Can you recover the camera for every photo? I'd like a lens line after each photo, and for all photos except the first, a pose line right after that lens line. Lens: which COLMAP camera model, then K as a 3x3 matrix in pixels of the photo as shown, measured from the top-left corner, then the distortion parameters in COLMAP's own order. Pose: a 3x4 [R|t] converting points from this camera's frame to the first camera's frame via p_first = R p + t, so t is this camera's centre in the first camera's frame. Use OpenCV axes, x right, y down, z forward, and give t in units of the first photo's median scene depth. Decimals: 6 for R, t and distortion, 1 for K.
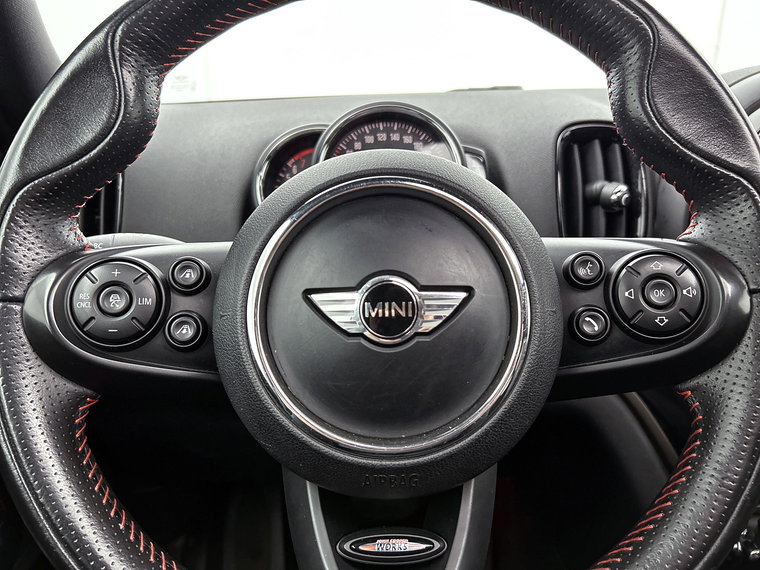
lens RADIAL K [[570.3, 0, 374.9], [0, 570.3, 281.8], [0, 0, 1]] dist [0.024681, -0.006030]
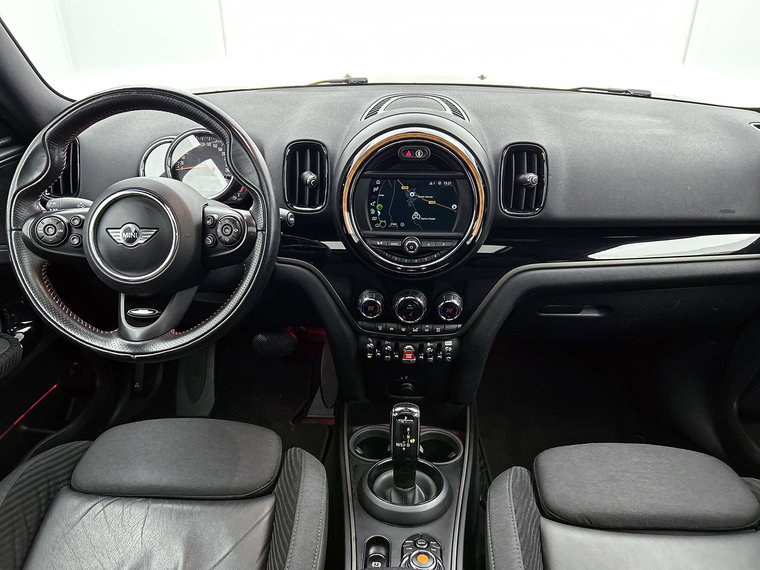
lens RADIAL K [[570.3, 0, 382.2], [0, 570.3, 286.3], [0, 0, 1]] dist [0.024681, -0.006030]
pose [[0.996801, 0.020747, -0.077189, 1.513592], [-0.009098, 0.988899, 0.148309, -0.139713], [0.079409, -0.147132, 0.985924, -1.871701]]
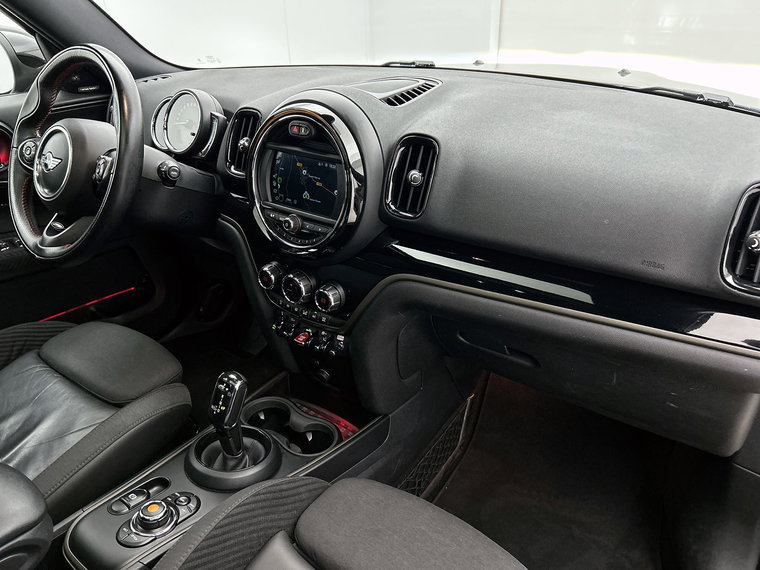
lens RADIAL K [[570.3, 0, 378.7], [0, 570.3, 287.0], [0, 0, 1]] dist [0.024681, -0.006030]
pose [[0.792050, 0.264488, -0.550184, 3.951614], [-0.177078, 0.962061, 0.207565, -0.317439], [0.584209, -0.066976, 0.808835, -0.812504]]
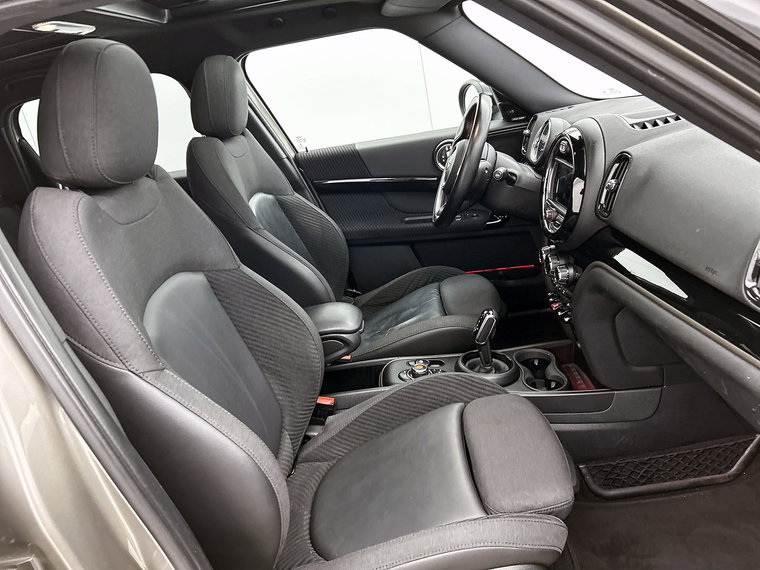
lens RADIAL K [[570.3, 0, 380.5], [0, 570.3, 286.3], [0, 0, 1]] dist [0.024681, -0.006030]
pose [[-0.024034, 0.348957, -0.936831, 6.282602], [-0.160969, 0.923523, 0.348130, -0.770993], [0.986667, 0.159167, 0.033976, 0.256012]]
